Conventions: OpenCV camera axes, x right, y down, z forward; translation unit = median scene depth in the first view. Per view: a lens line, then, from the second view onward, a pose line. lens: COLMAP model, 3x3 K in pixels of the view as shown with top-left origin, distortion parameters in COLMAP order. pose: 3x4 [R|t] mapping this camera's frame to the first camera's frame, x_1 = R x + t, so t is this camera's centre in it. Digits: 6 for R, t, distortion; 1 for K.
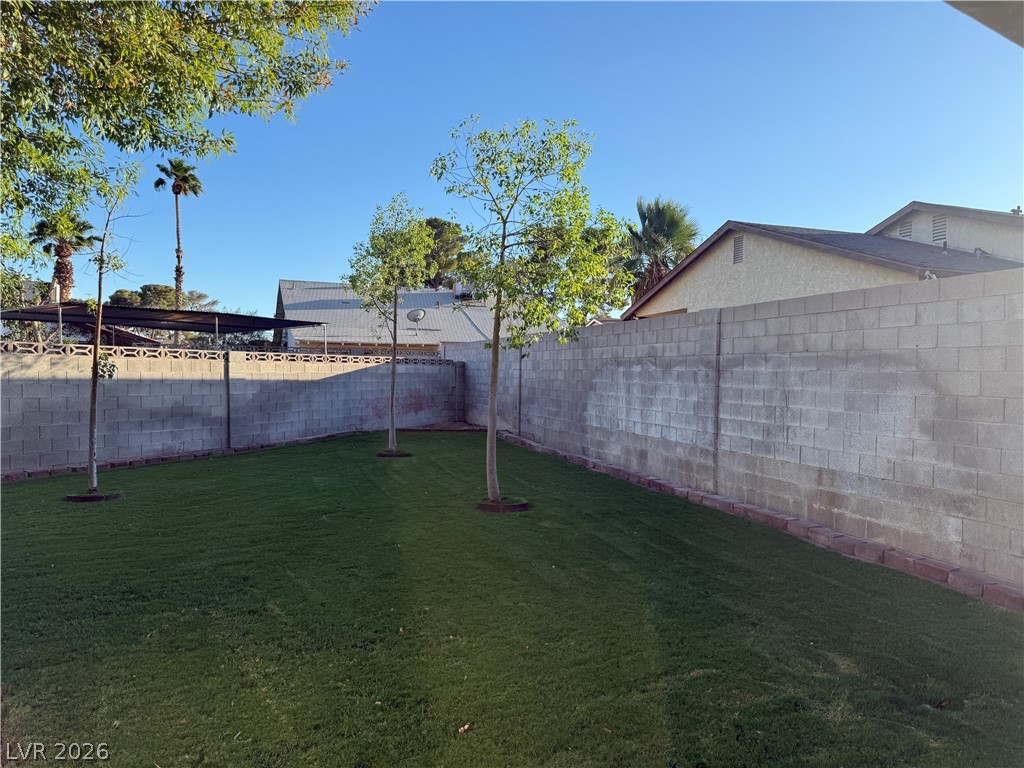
lens RADIAL K [[723.8, 0, 503.2], [0, 723.8, 385.3], [0, 0, 1]] dist [0.063990, -0.070782]
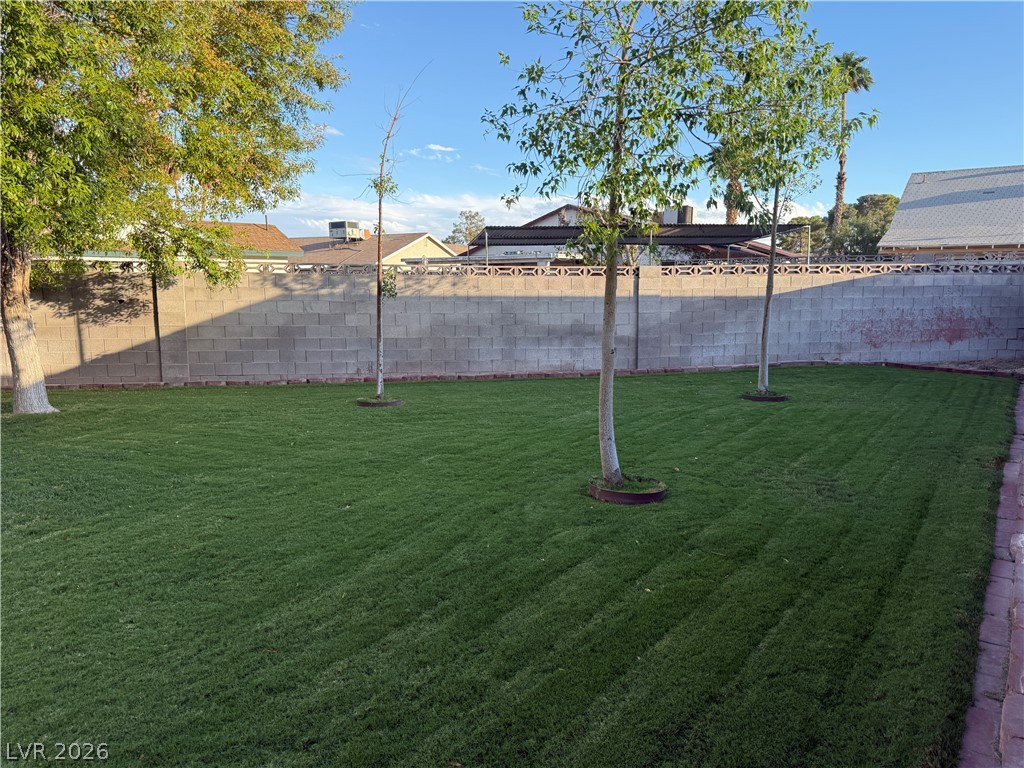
lens RADIAL K [[723.8, 0, 509.7], [0, 723.8, 381.0], [0, 0, 1]] dist [0.063990, -0.070782]
pose [[0.585266, 0.091157, -0.805701, 0.269831], [-0.003358, 0.993924, 0.110013, -0.002383], [0.810835, -0.061681, 0.582016, 0.304737]]
